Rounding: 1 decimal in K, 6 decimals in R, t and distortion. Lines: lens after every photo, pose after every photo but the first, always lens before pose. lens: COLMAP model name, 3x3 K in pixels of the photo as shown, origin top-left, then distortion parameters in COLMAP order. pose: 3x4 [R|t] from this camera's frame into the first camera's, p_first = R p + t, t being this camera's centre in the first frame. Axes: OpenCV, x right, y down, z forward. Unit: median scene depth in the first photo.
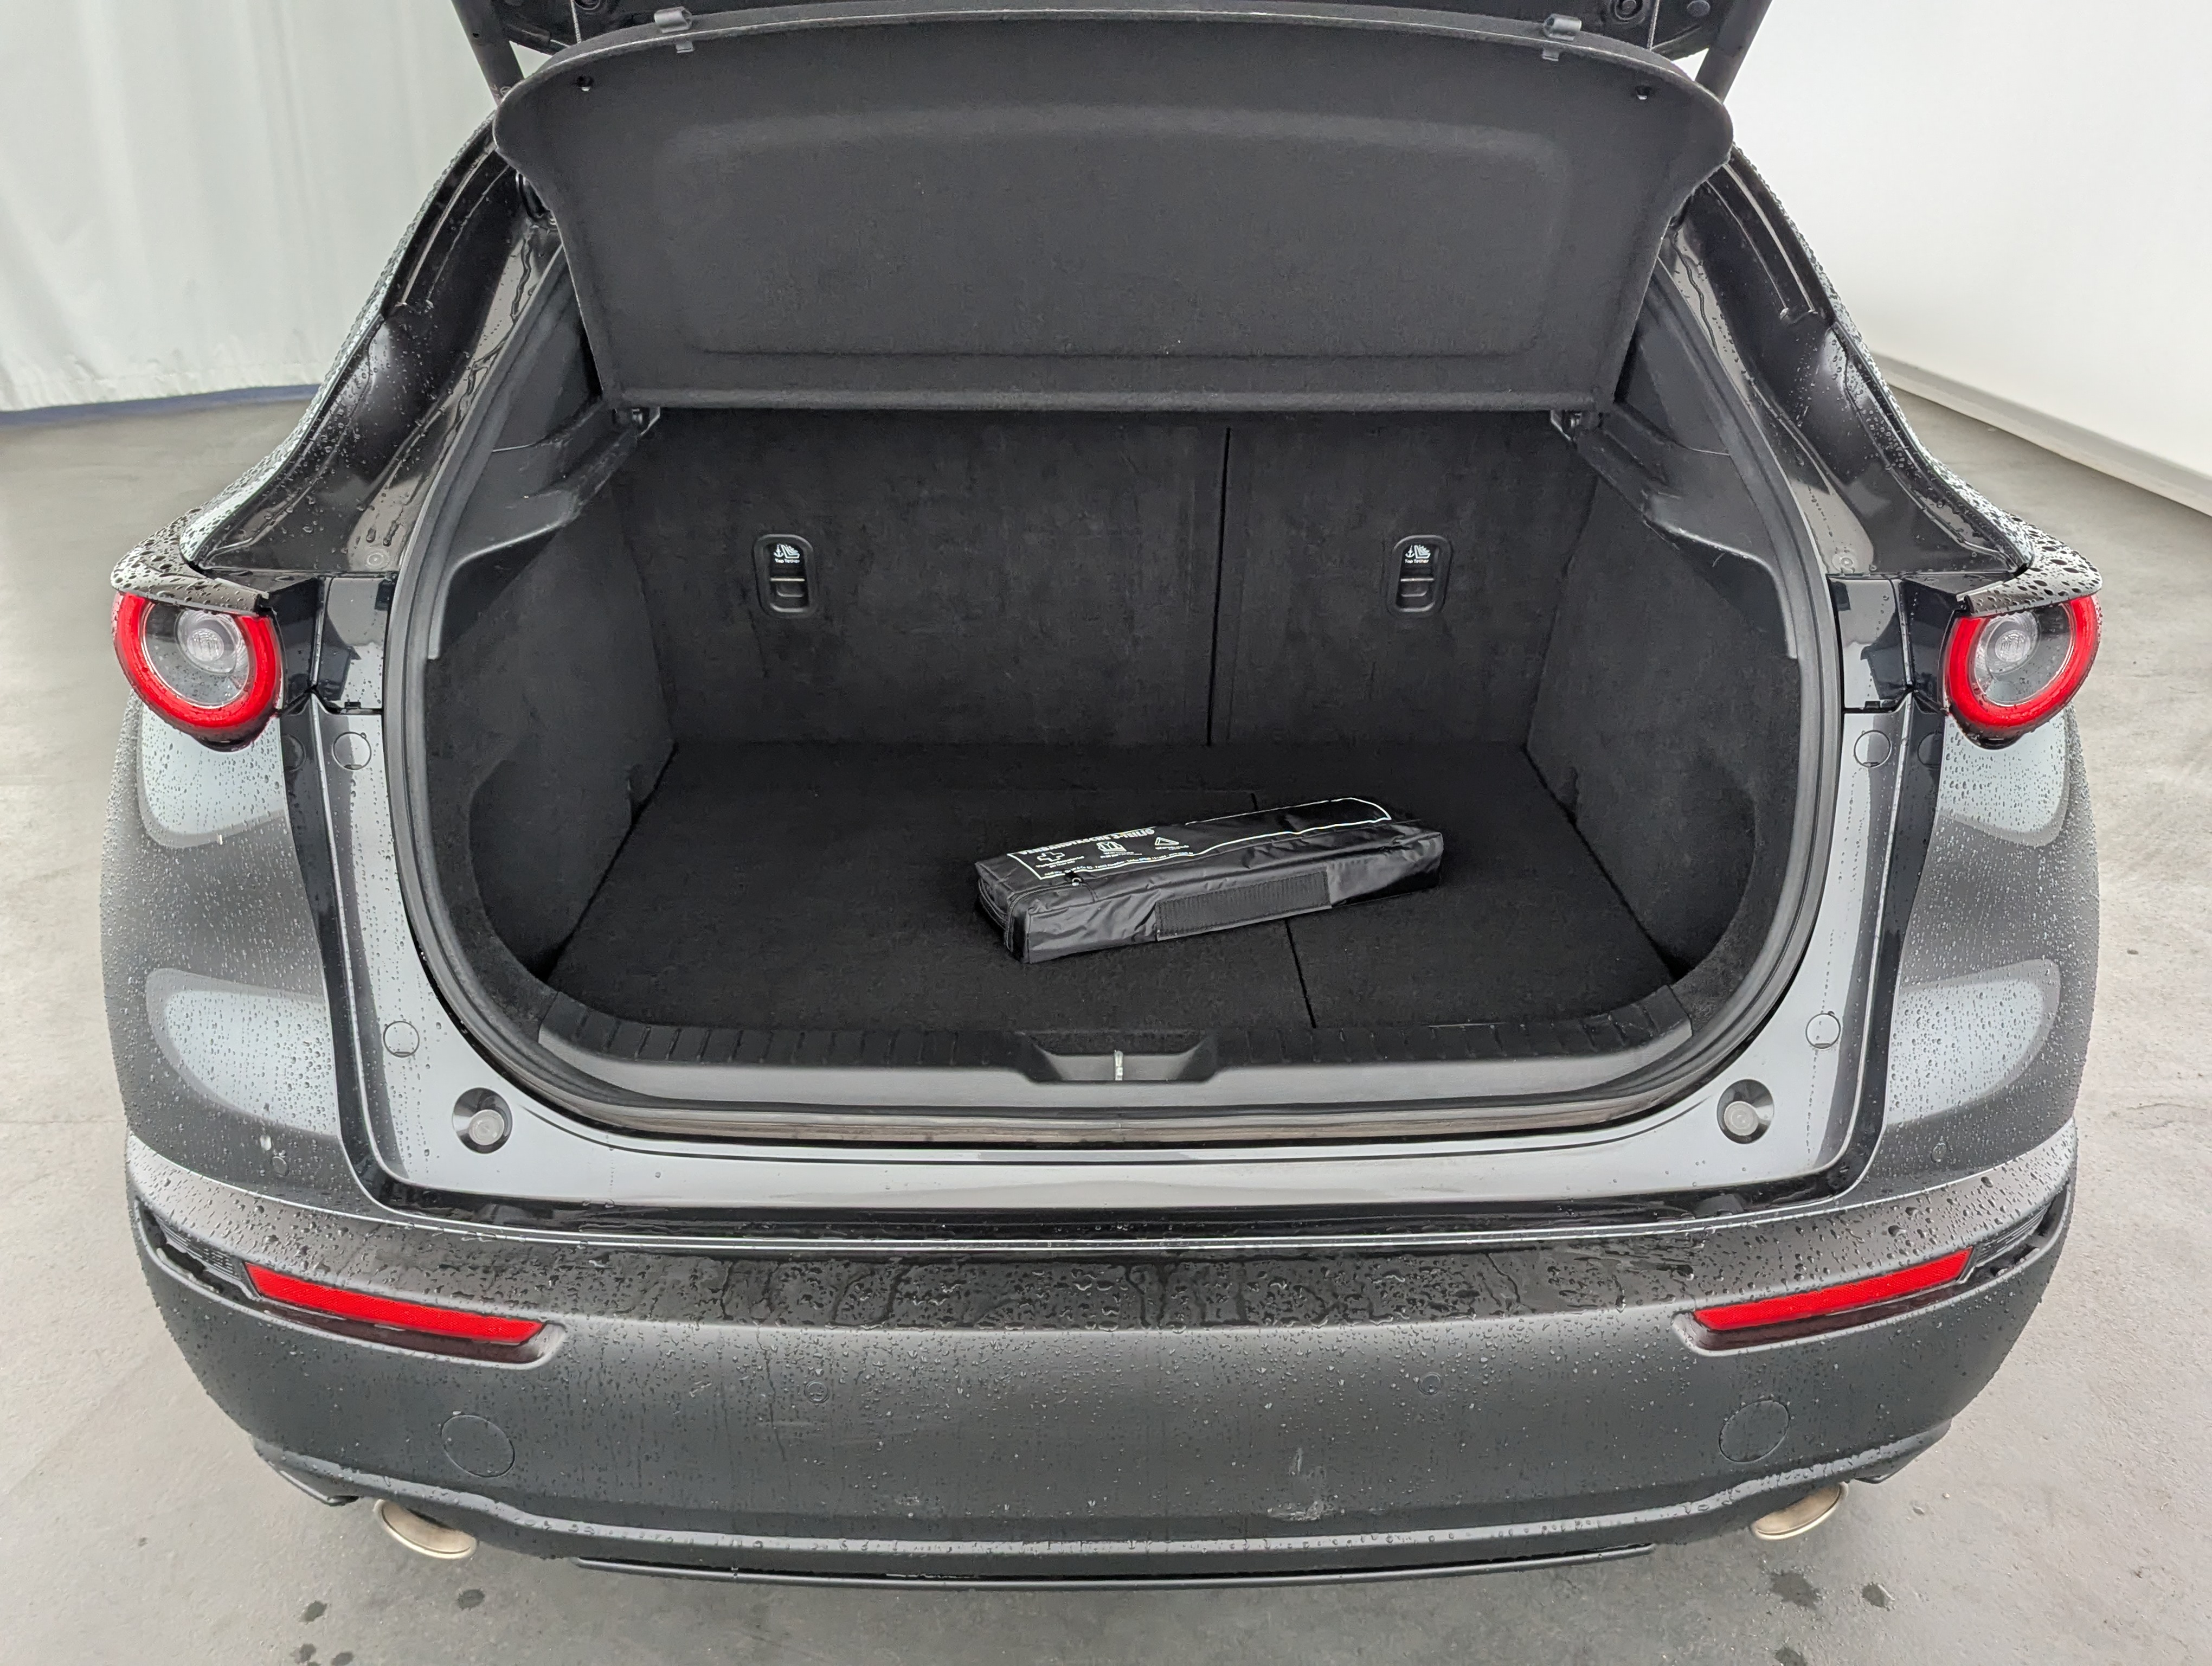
lens RADIAL K [[2006.7, 0, 1112.4], [0, 2006.7, 782.2], [0, 0, 1]] dist [0.126576, -0.198567]
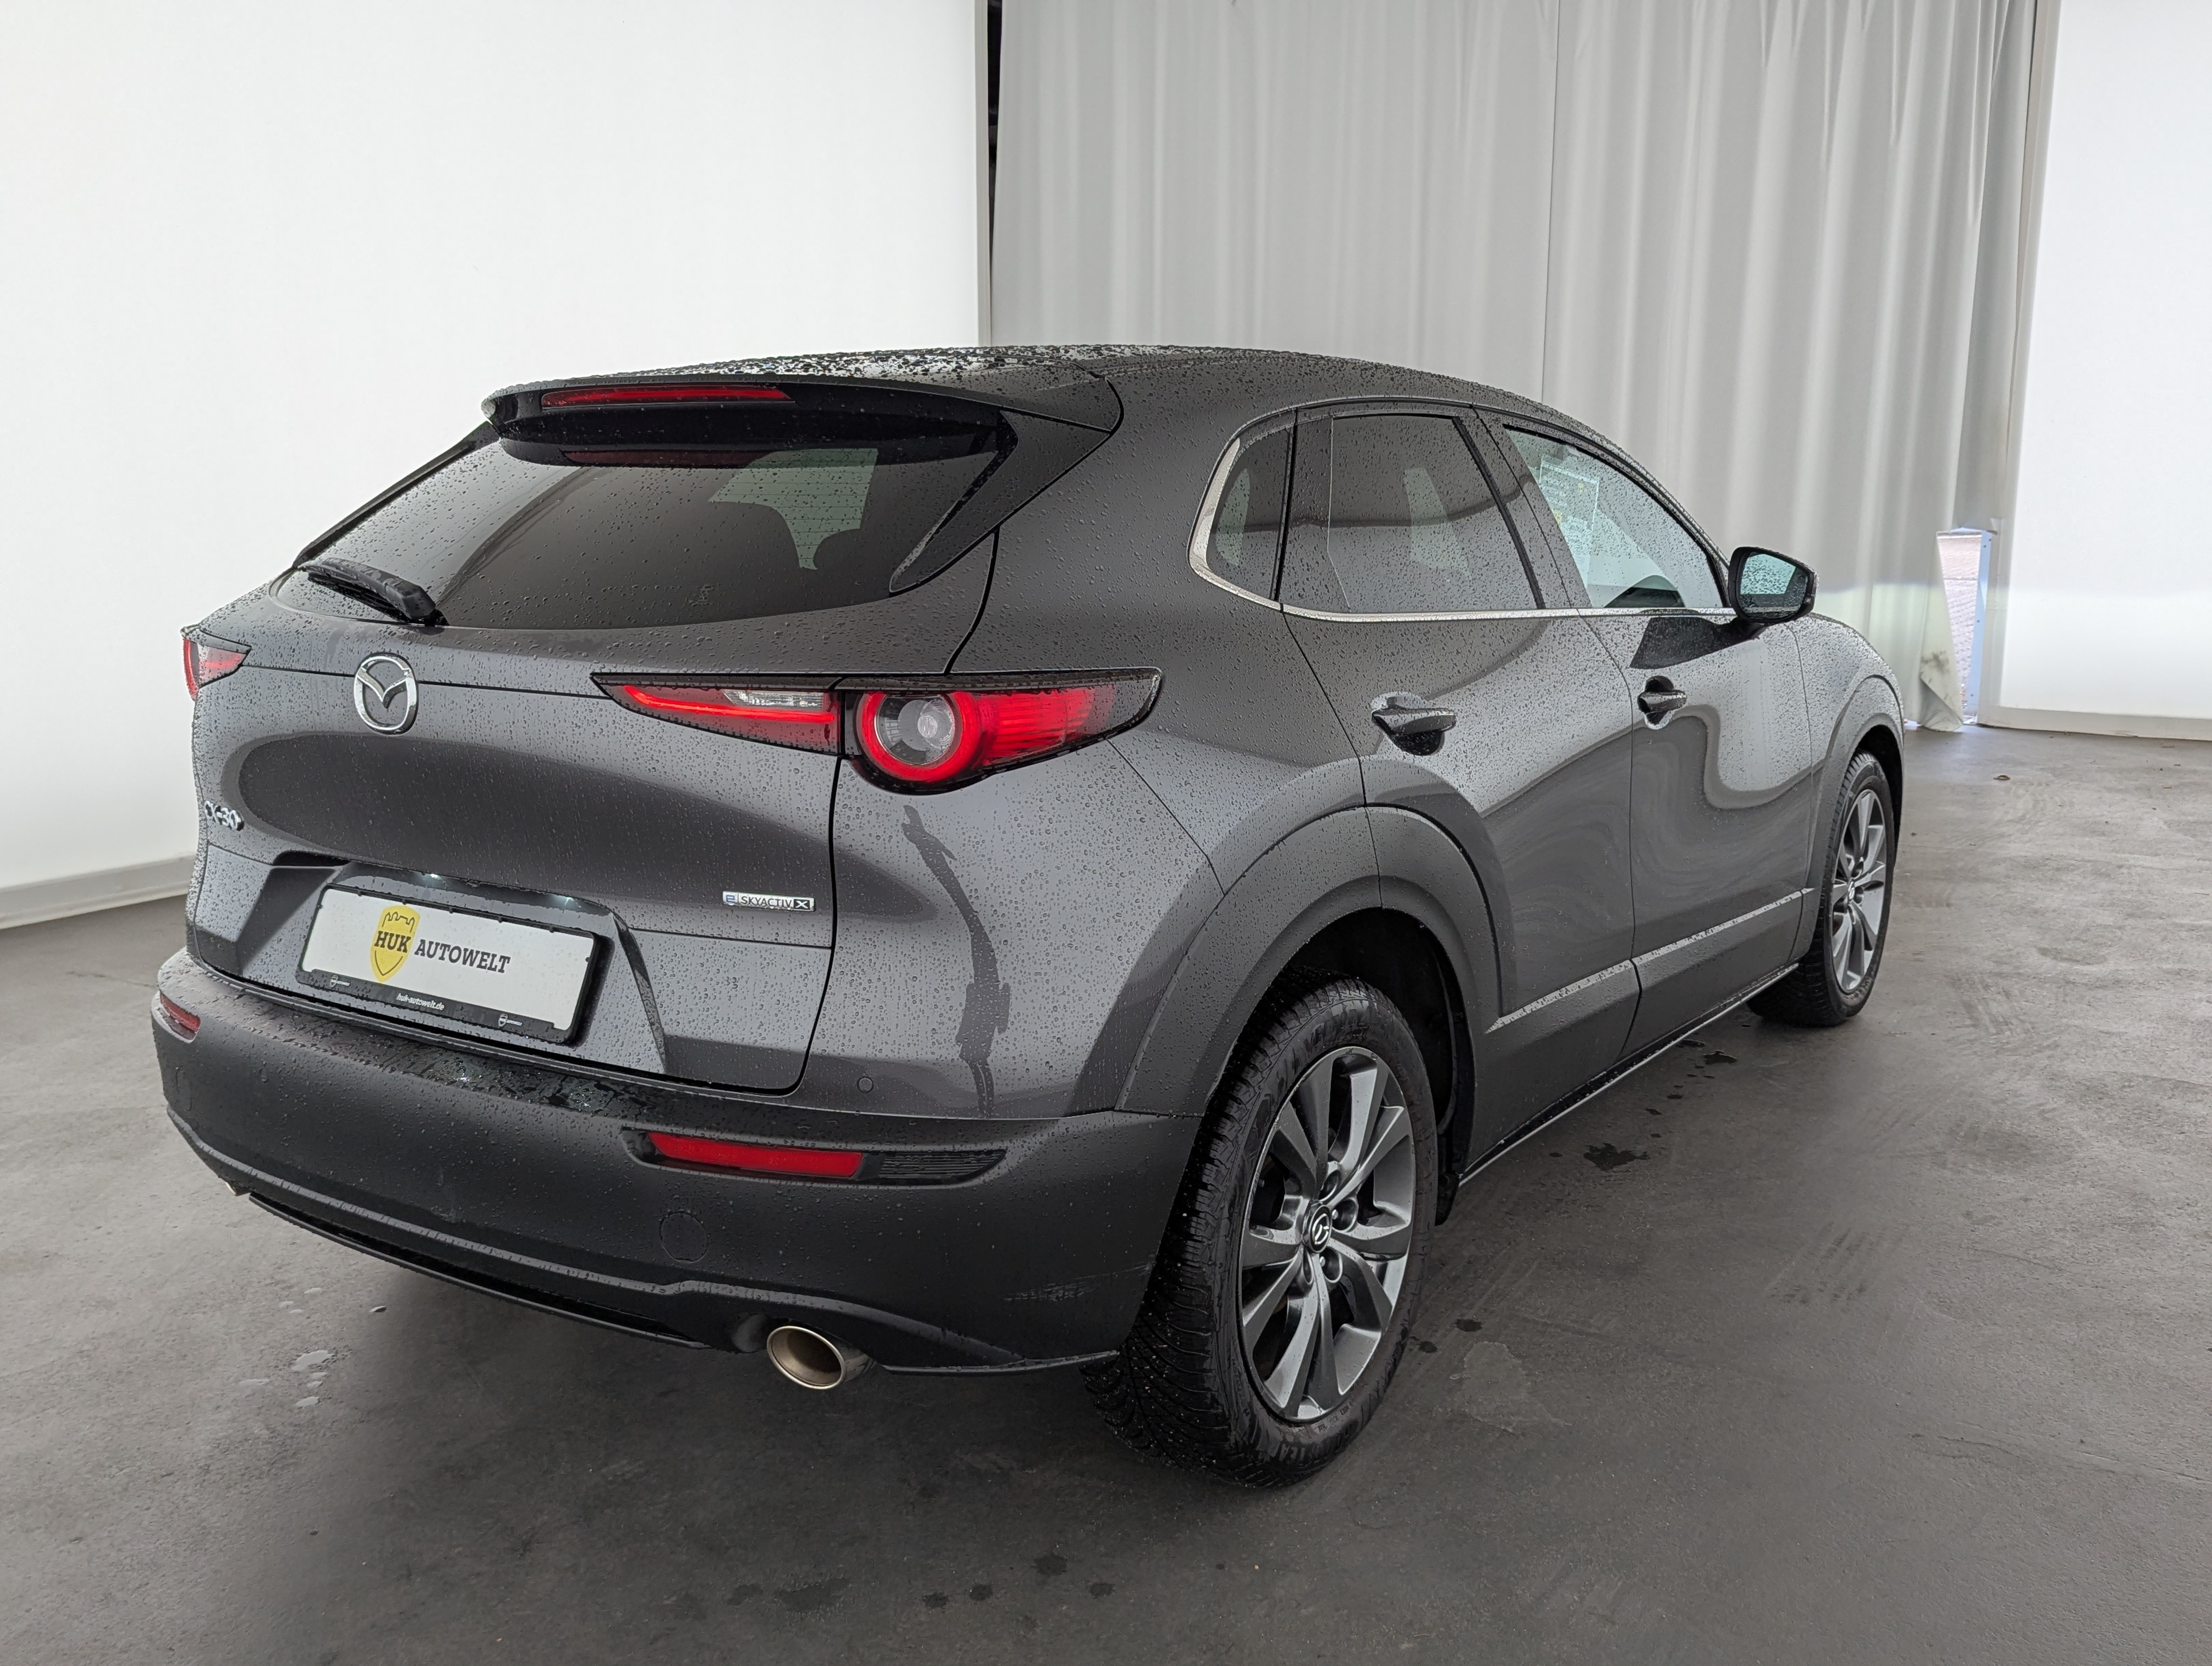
lens RADIAL K [[1966.7, 0, 1101.1], [0, 1966.7, 755.5], [0, 0, 1]] dist [0.090708, -0.196127]
pose [[0.812189, 0.075734, -0.578458, 1.236169], [-0.199197, 0.967949, -0.152956, 0.131059], [0.548334, 0.239456, 0.801243, -0.042519]]
